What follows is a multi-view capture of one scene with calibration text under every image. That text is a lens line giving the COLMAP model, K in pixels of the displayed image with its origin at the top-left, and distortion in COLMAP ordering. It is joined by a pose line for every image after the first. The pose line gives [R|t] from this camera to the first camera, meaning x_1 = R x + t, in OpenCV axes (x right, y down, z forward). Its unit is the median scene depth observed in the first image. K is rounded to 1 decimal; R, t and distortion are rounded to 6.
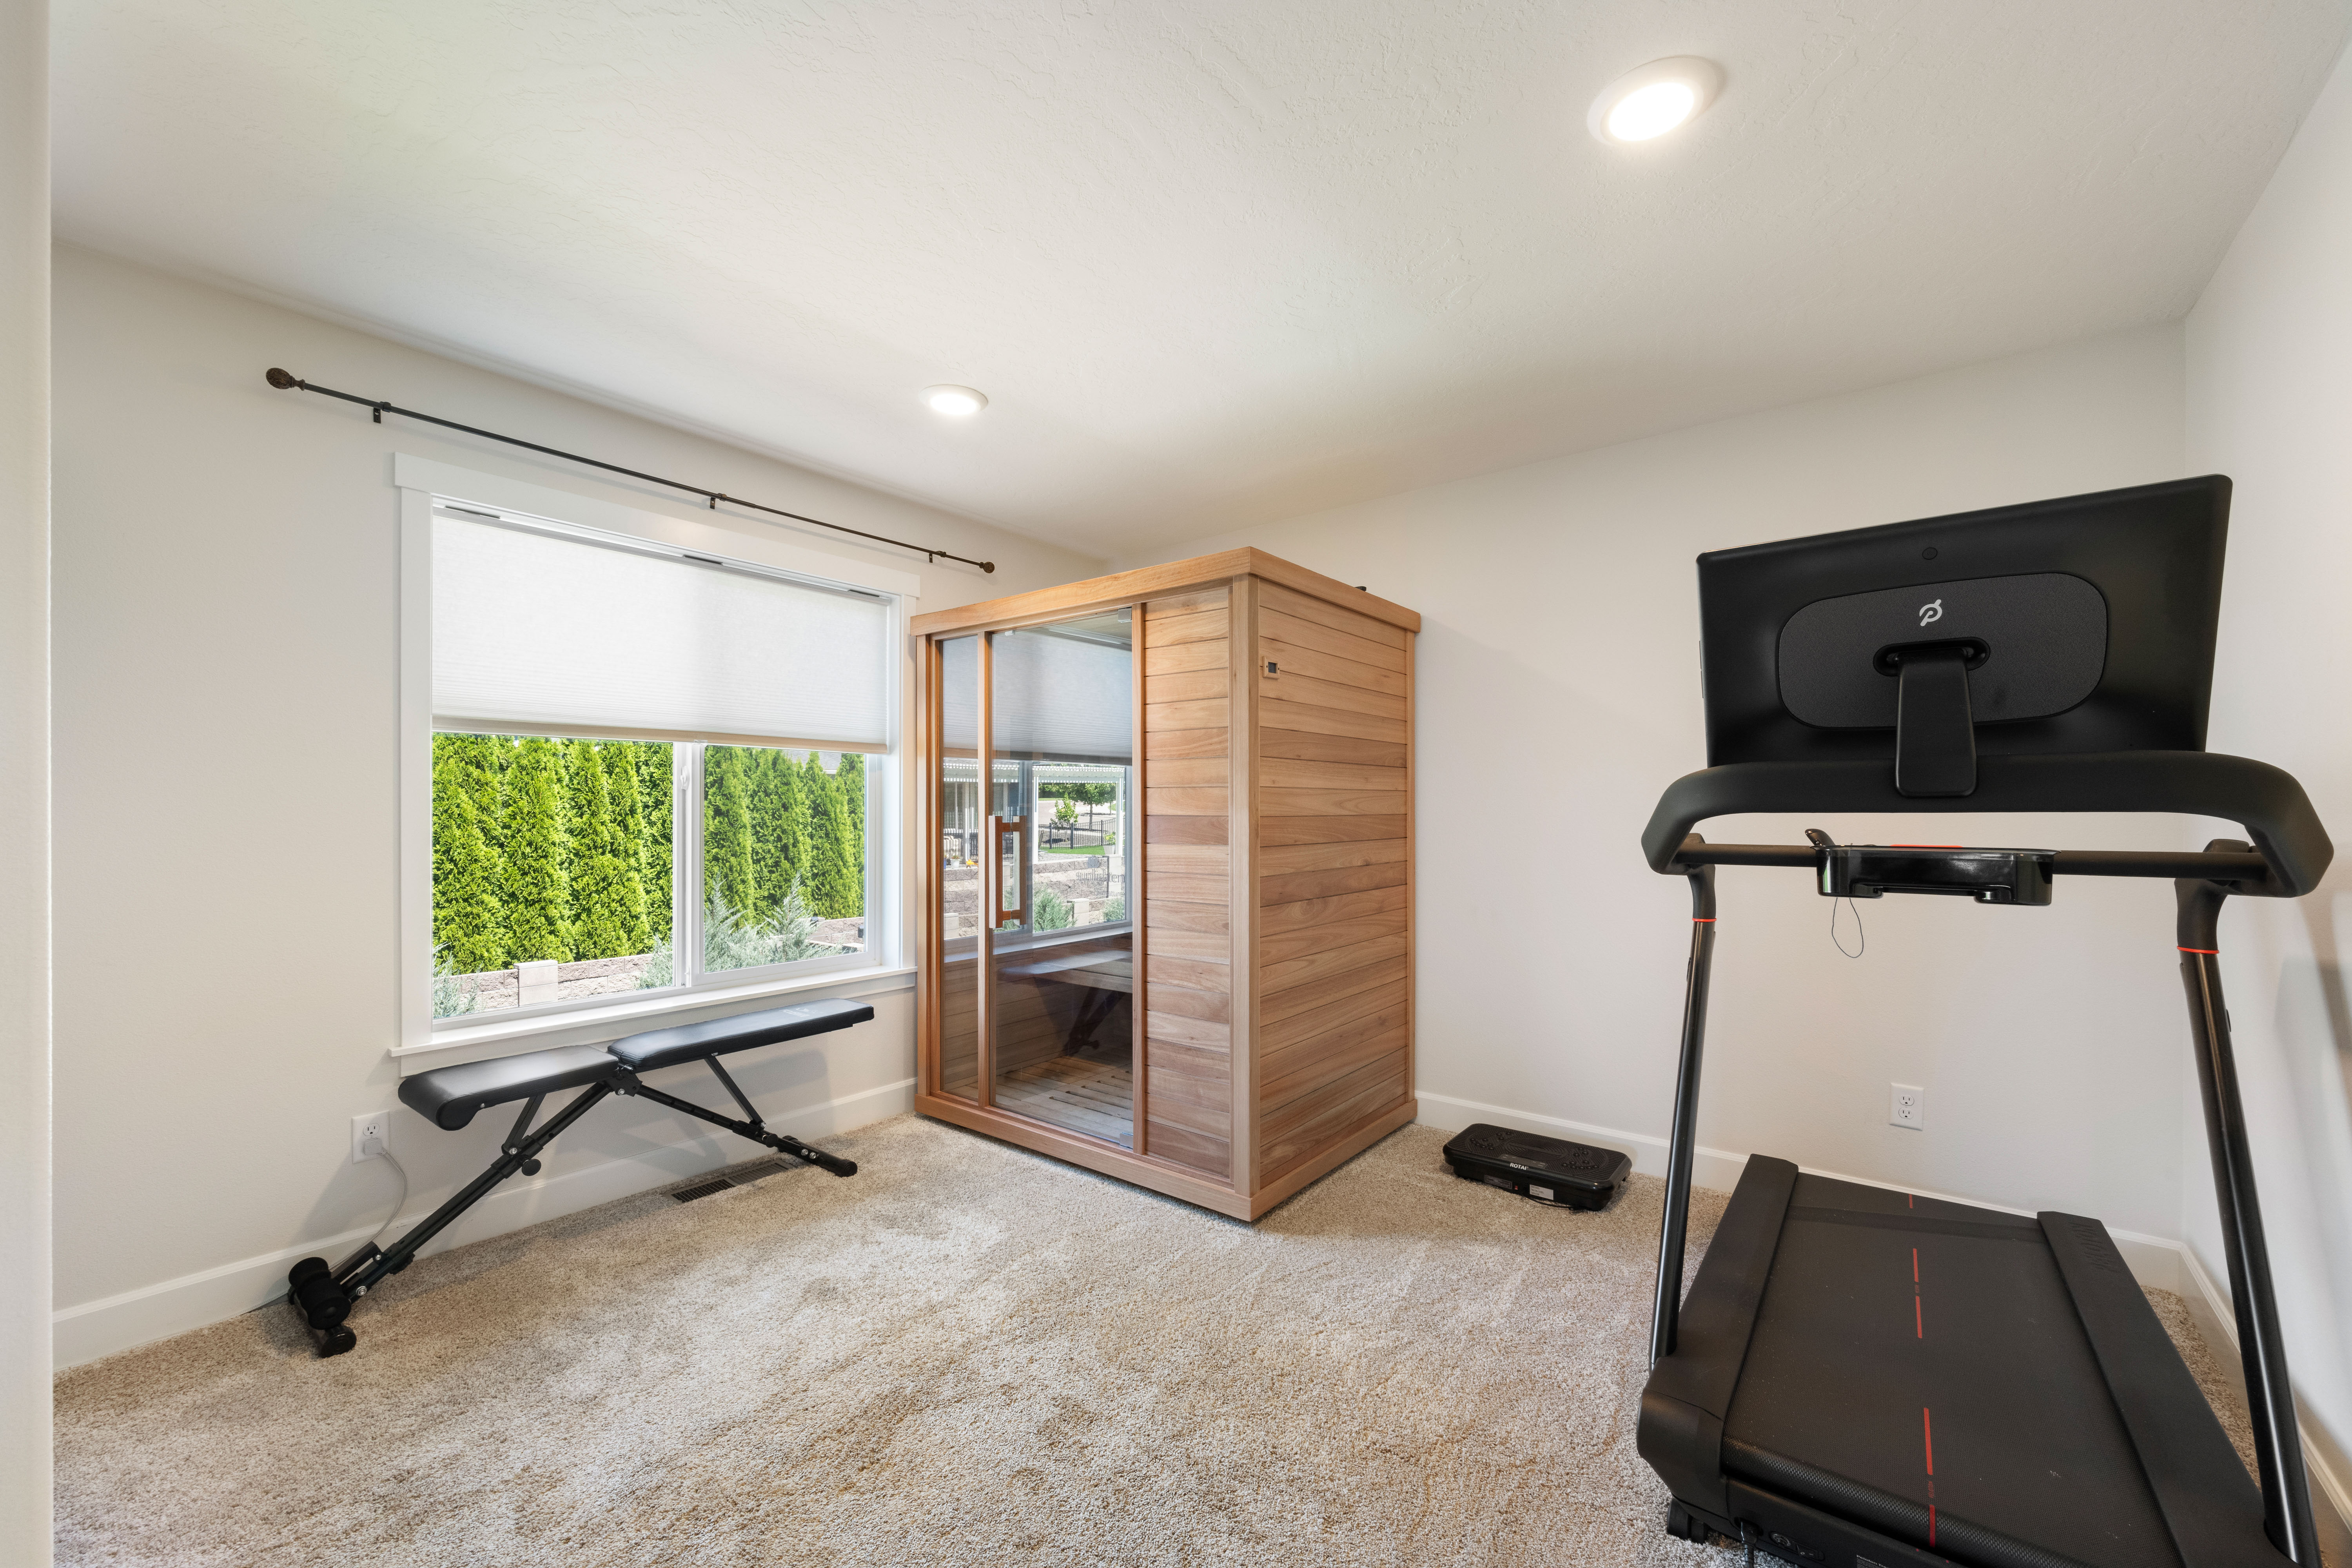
lens RADIAL K [[916.6, 0, 1181.5], [0, 916.6, 792.9], [0, 0, 1]] dist [-0.000450, -0.000510]
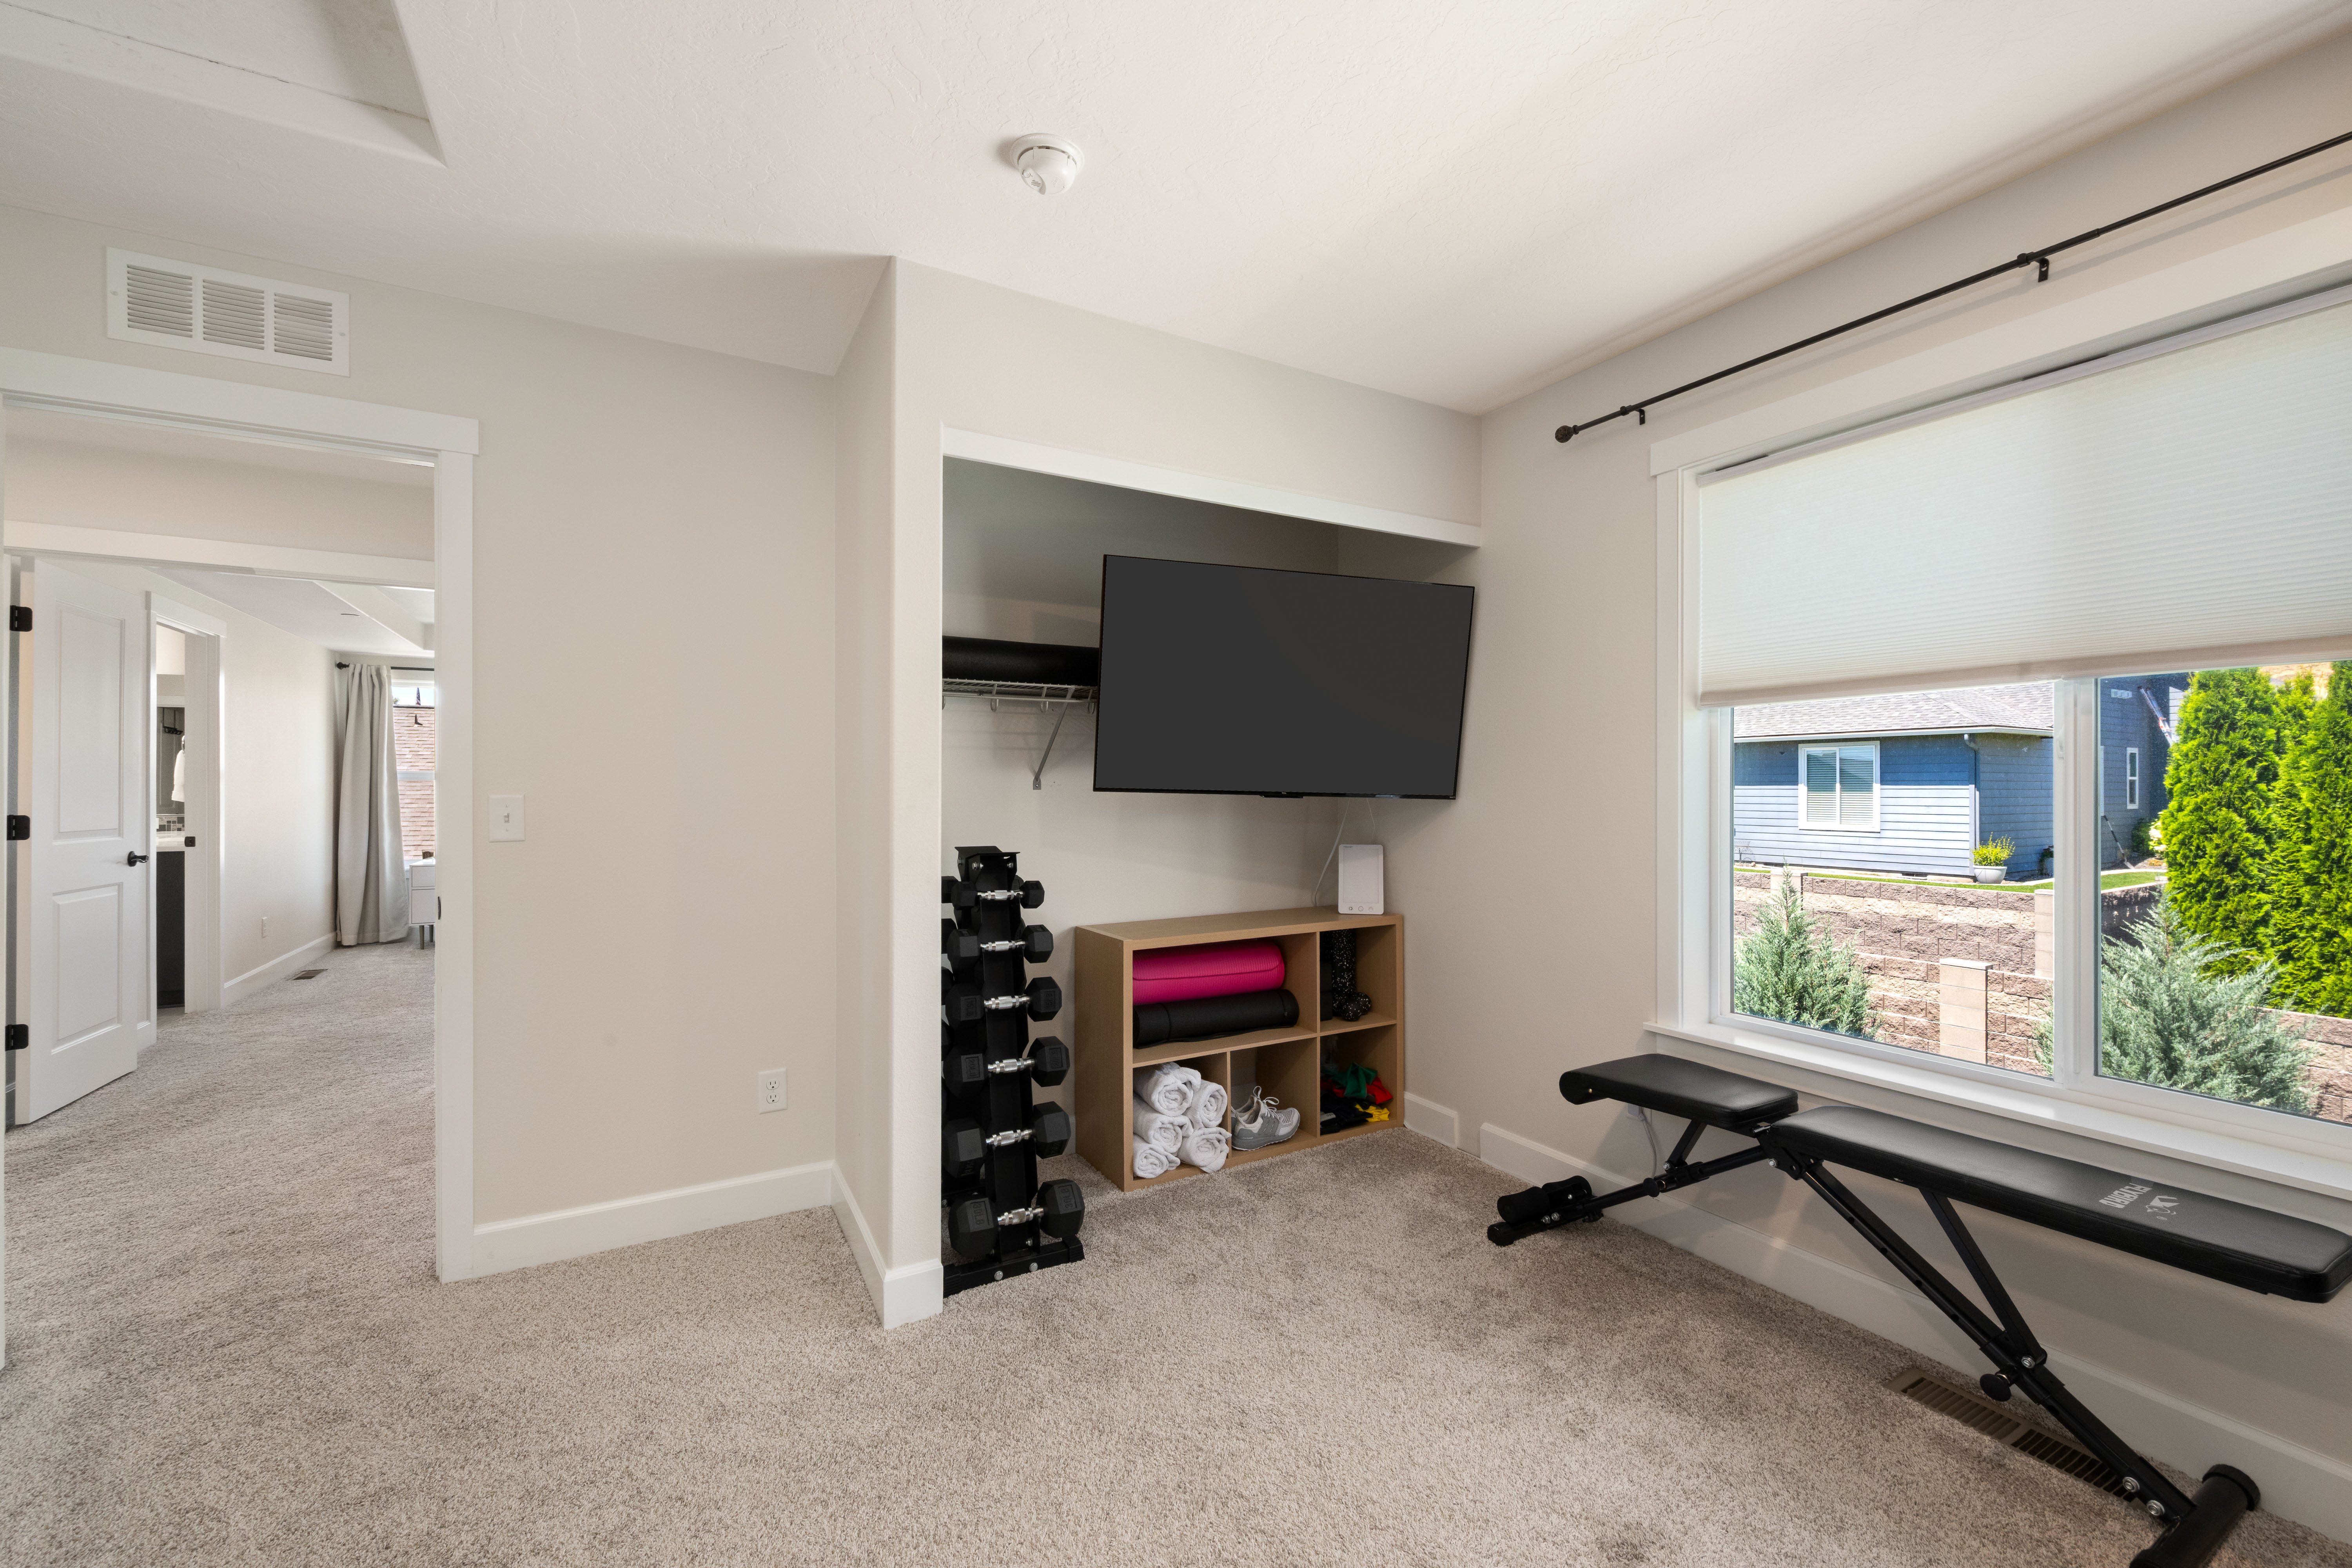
lens RADIAL K [[916.6, 0, 1181.5], [0, 916.6, 792.9], [0, 0, 1]] dist [-0.000450, -0.000510]
pose [[-0.360925, 0.009193, -0.932550, 0.300202], [0.017306, 0.999845, 0.003158, 0.005761], [0.932434, -0.014999, -0.361028, 0.893872]]
